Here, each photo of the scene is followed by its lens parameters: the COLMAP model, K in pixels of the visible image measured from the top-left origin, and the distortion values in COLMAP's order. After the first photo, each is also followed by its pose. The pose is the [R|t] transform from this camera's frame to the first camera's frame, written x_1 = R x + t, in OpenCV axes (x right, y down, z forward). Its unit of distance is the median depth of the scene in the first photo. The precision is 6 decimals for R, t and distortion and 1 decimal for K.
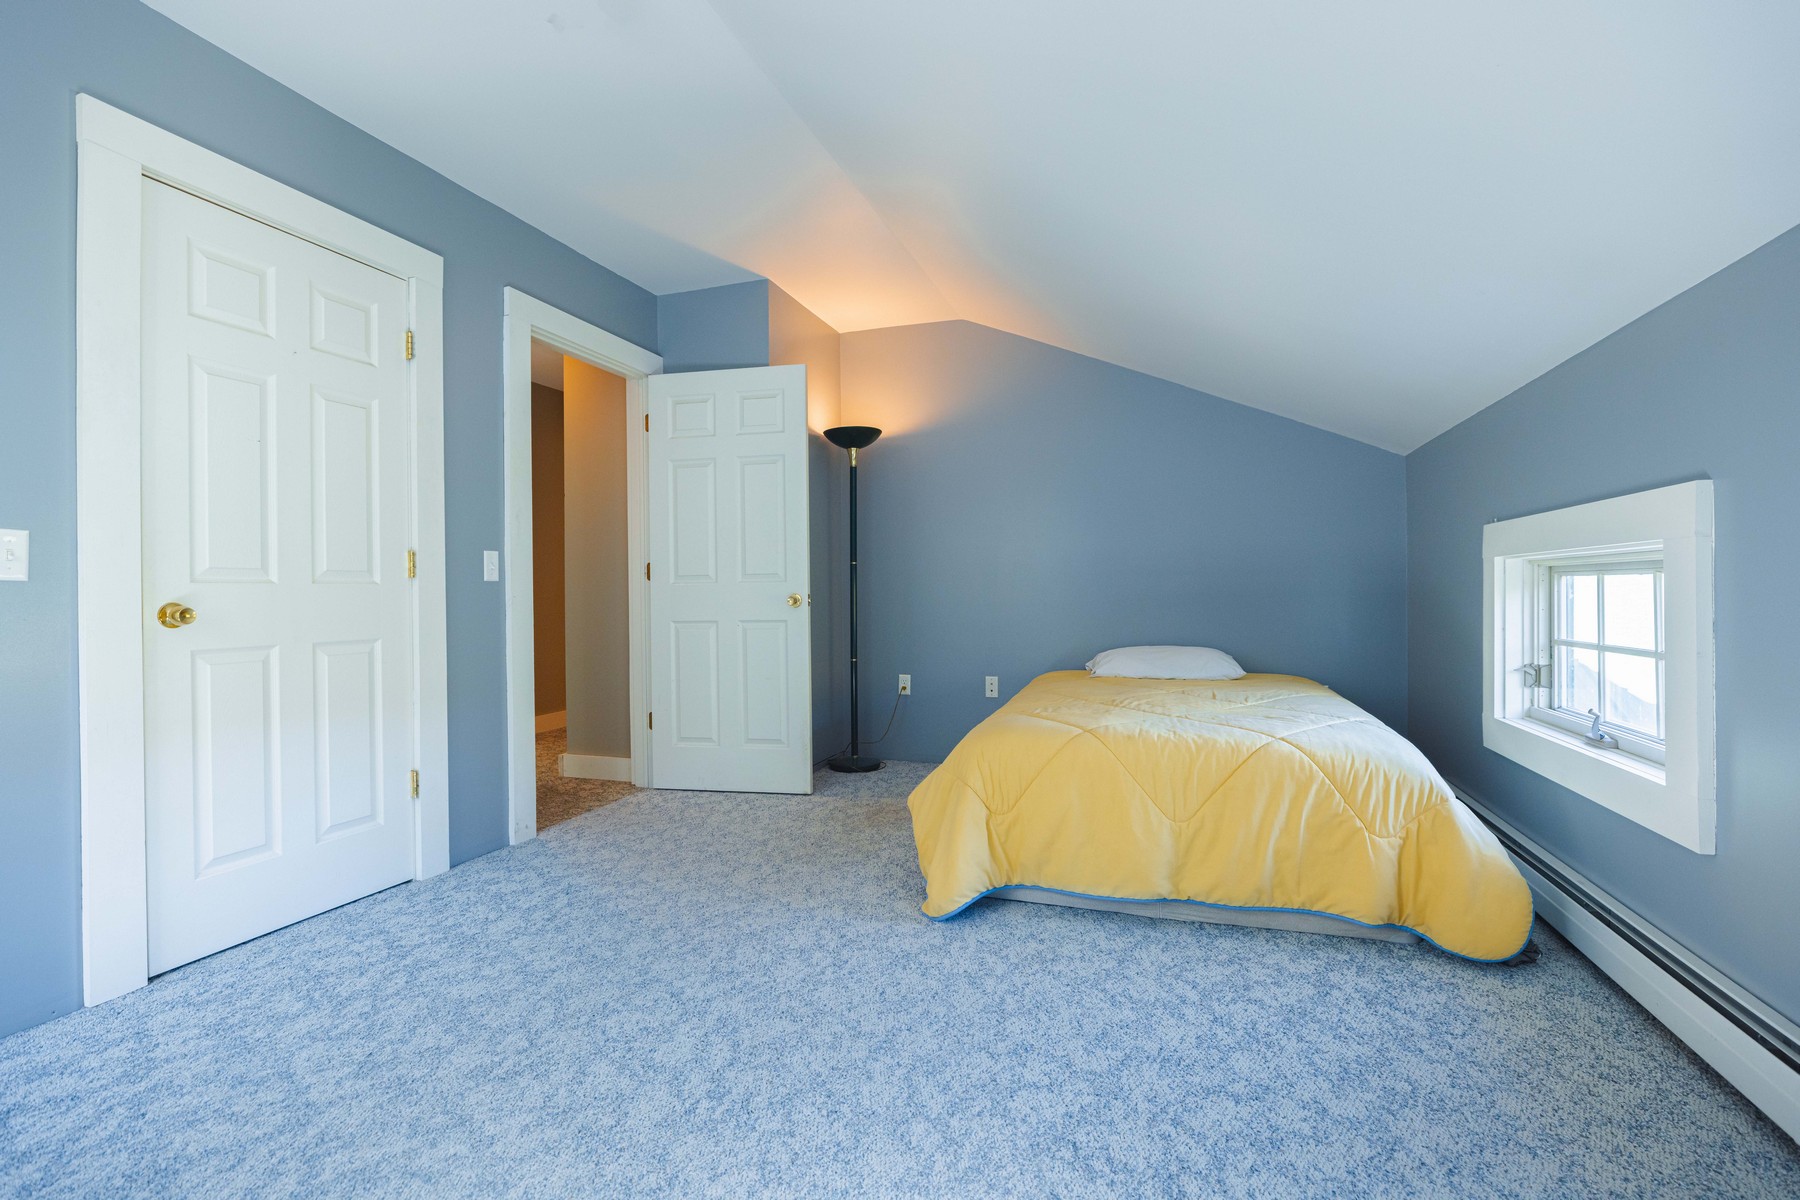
lens RADIAL K [[801.9, 0, 893.9], [0, 801.9, 594.0], [0, 0, 1]] dist [-0.022822, 0.005332]
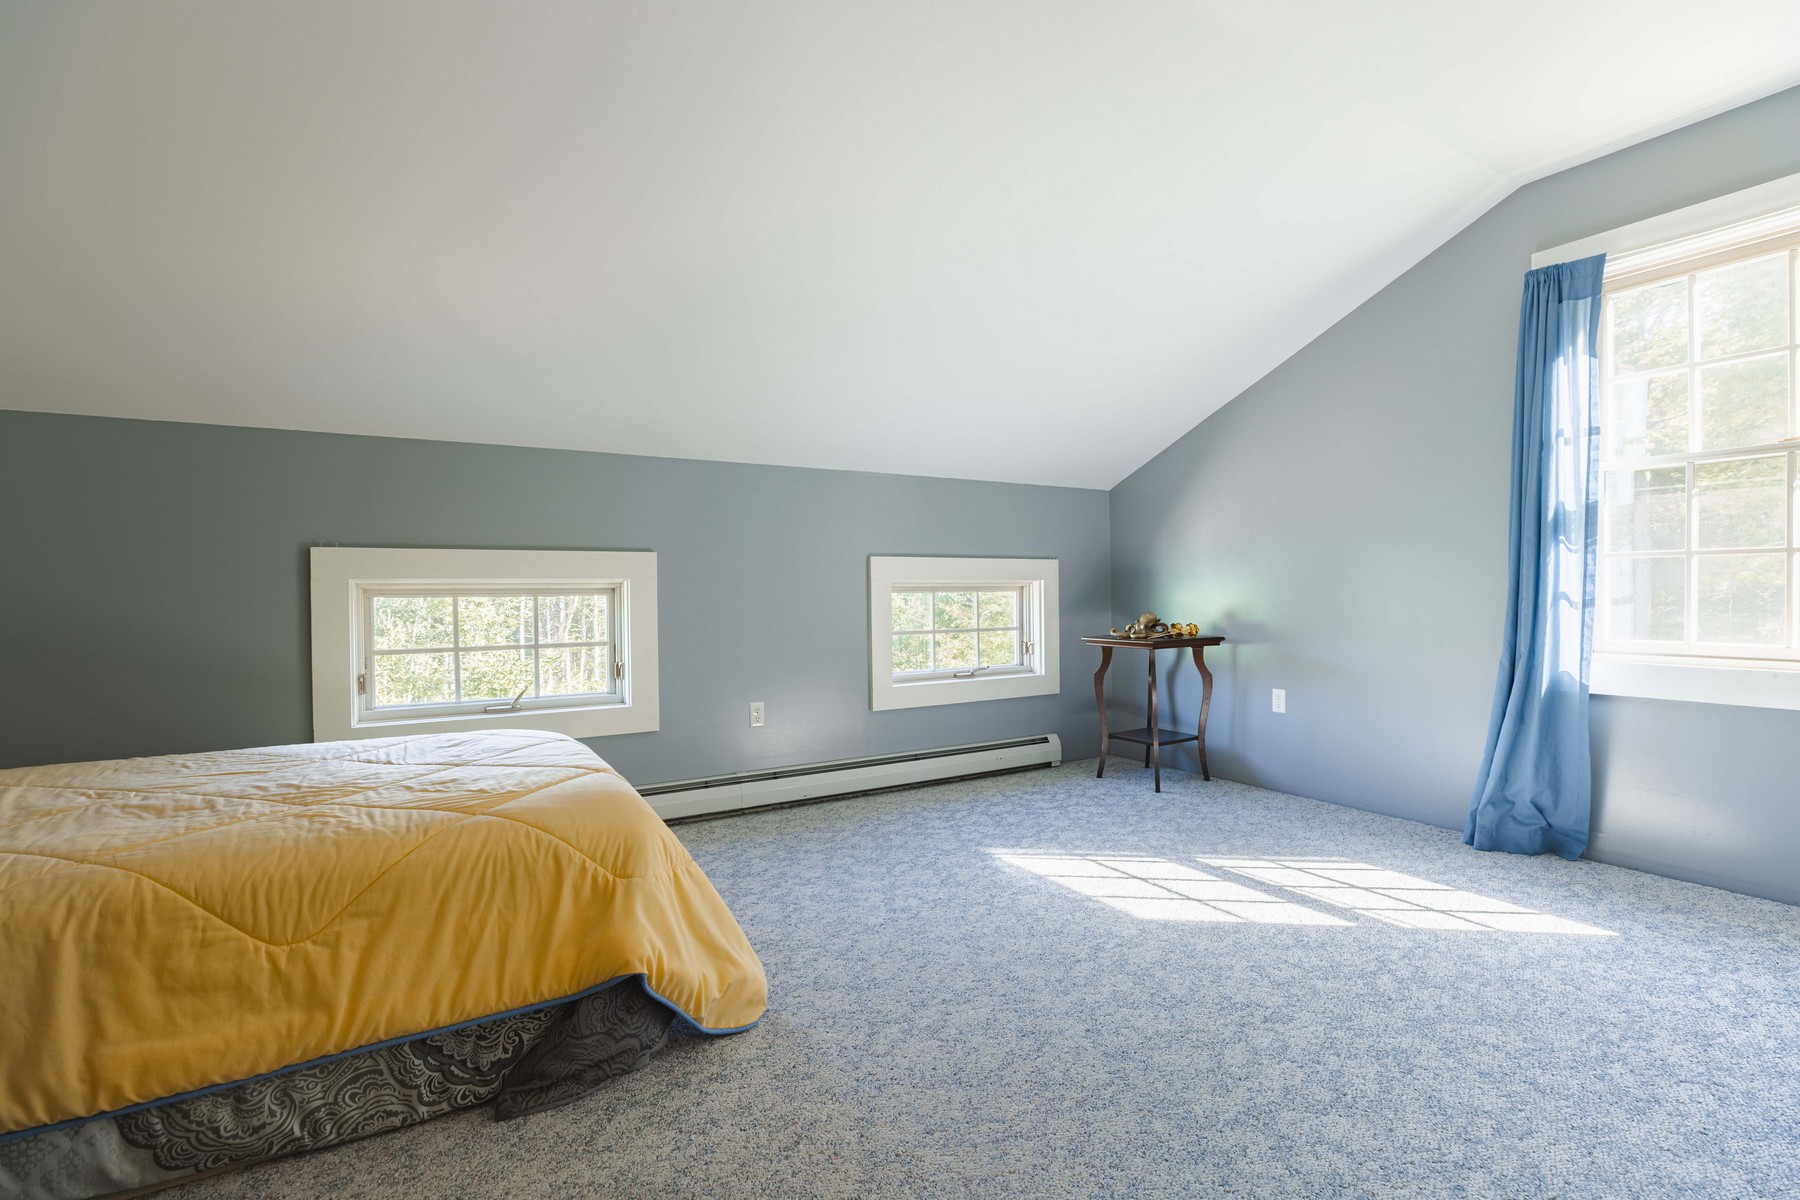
lens RADIAL K [[801.9, 0, 893.9], [0, 801.9, 604.6], [0, 0, 1]] dist [-0.022822, 0.005332]
pose [[-0.758348, 0.007562, 0.651806, -0.824087], [0.018333, 0.999785, 0.009730, -0.013755], [-0.651592, 0.019329, -0.758323, 2.155489]]
